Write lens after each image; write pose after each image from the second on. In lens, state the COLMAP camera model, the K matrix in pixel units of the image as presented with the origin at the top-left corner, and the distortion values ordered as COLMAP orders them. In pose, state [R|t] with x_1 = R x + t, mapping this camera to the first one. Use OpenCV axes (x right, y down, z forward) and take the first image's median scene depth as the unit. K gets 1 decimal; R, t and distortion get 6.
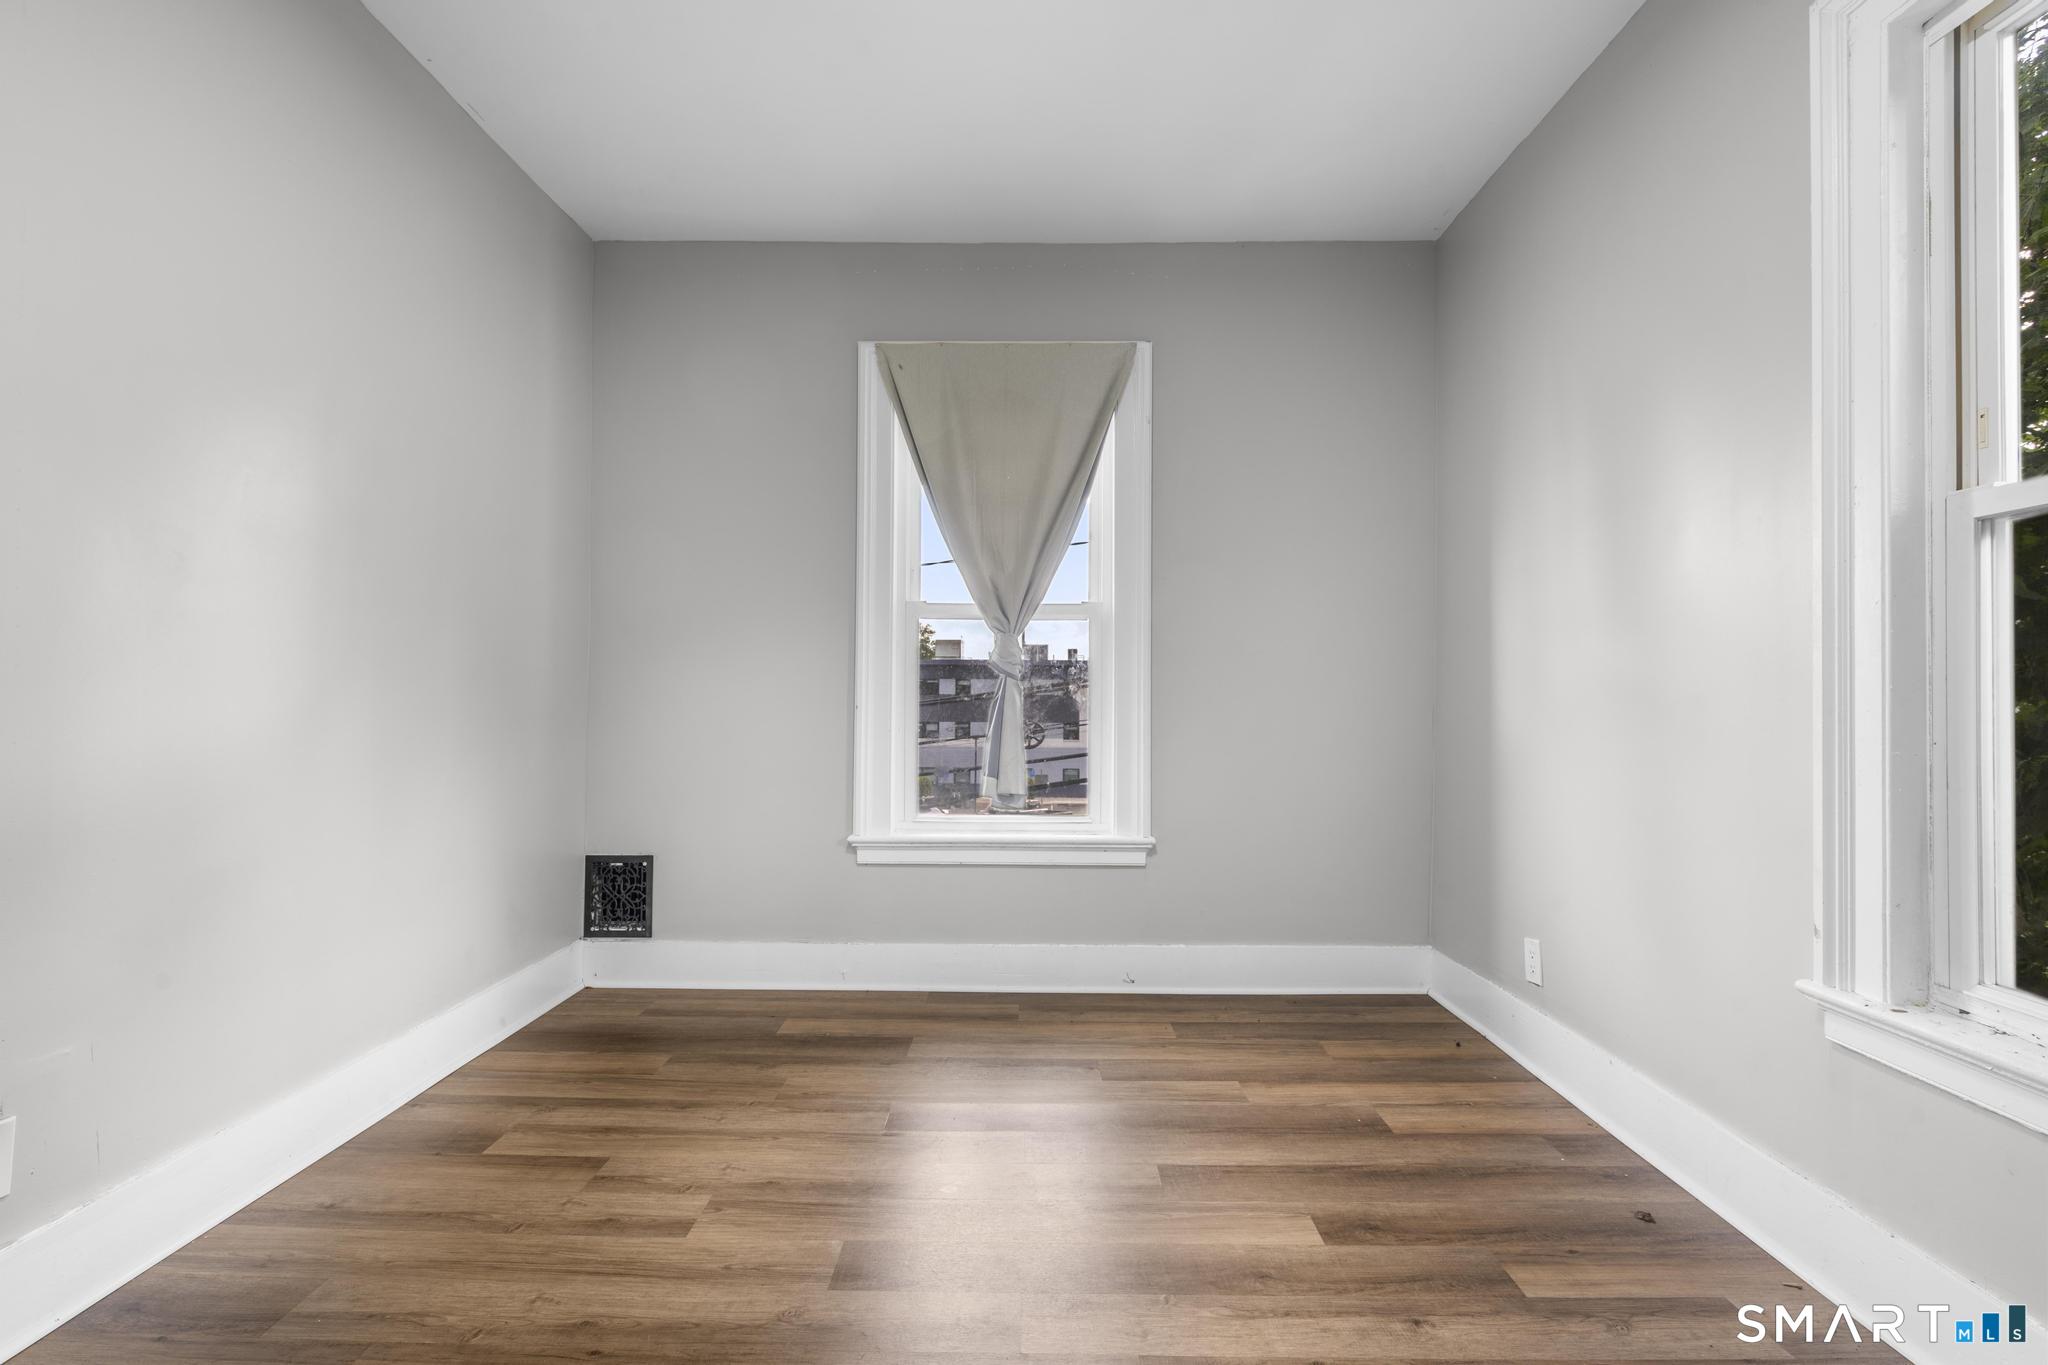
lens RADIAL K [[915.8, 0, 1020.1], [0, 915.8, 685.0], [0, 0, 1]] dist [-0.012330, 0.005450]
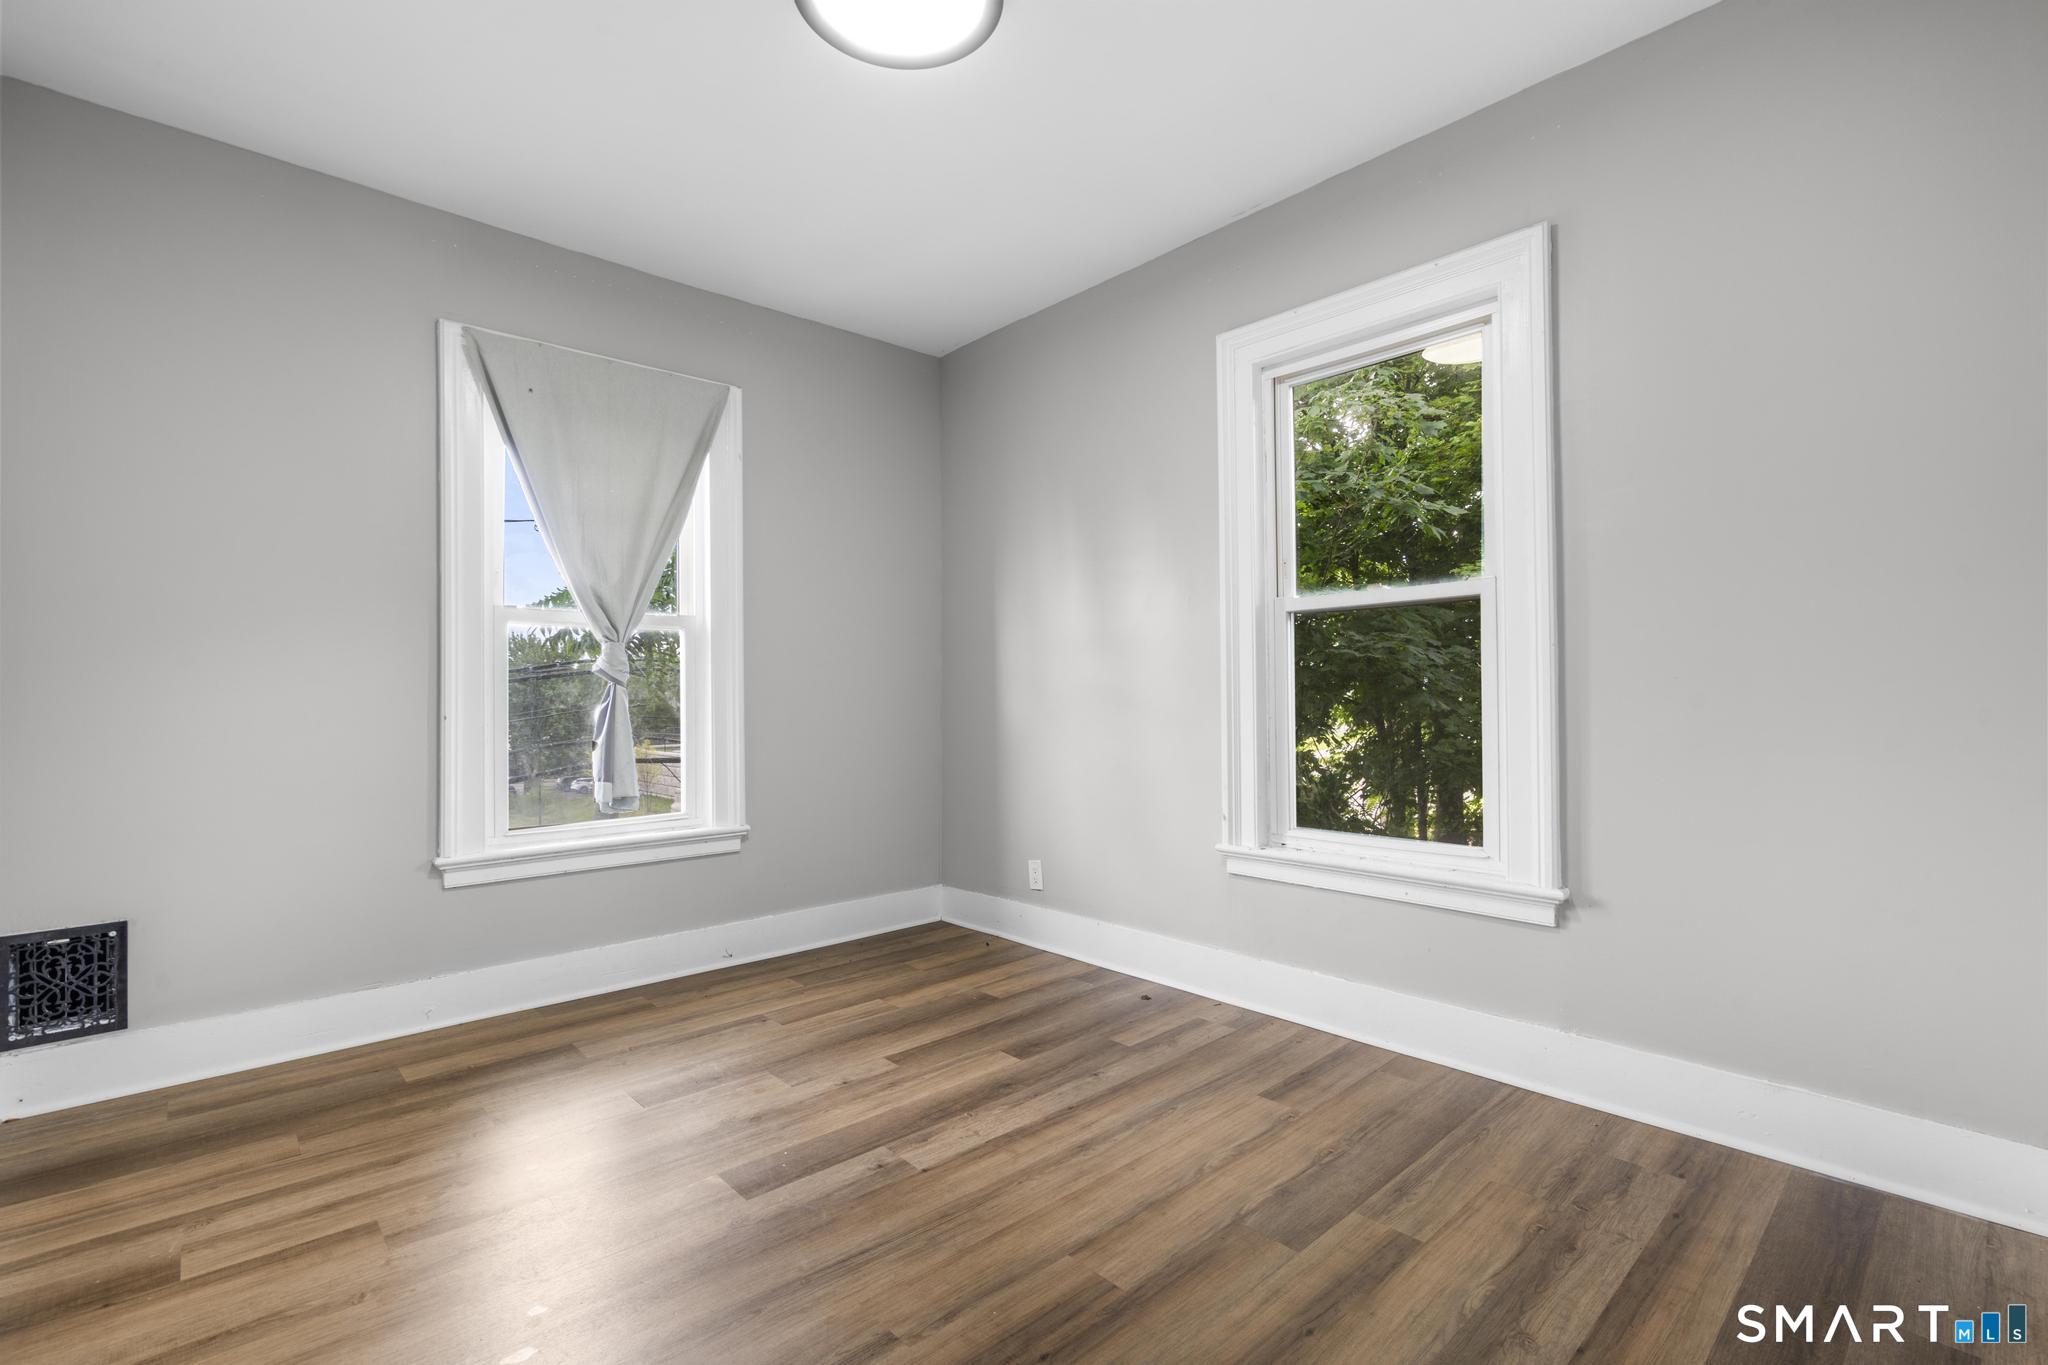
lens RADIAL K [[915.8, 0, 1020.1], [0, 915.8, 685.0], [0, 0, 1]] dist [-0.012330, 0.005450]
pose [[0.731764, -0.003733, 0.681548, -0.419632], [0.004887, 0.999988, 0.000229, -0.006731], [-0.681541, 0.003163, 0.731773, -0.068420]]
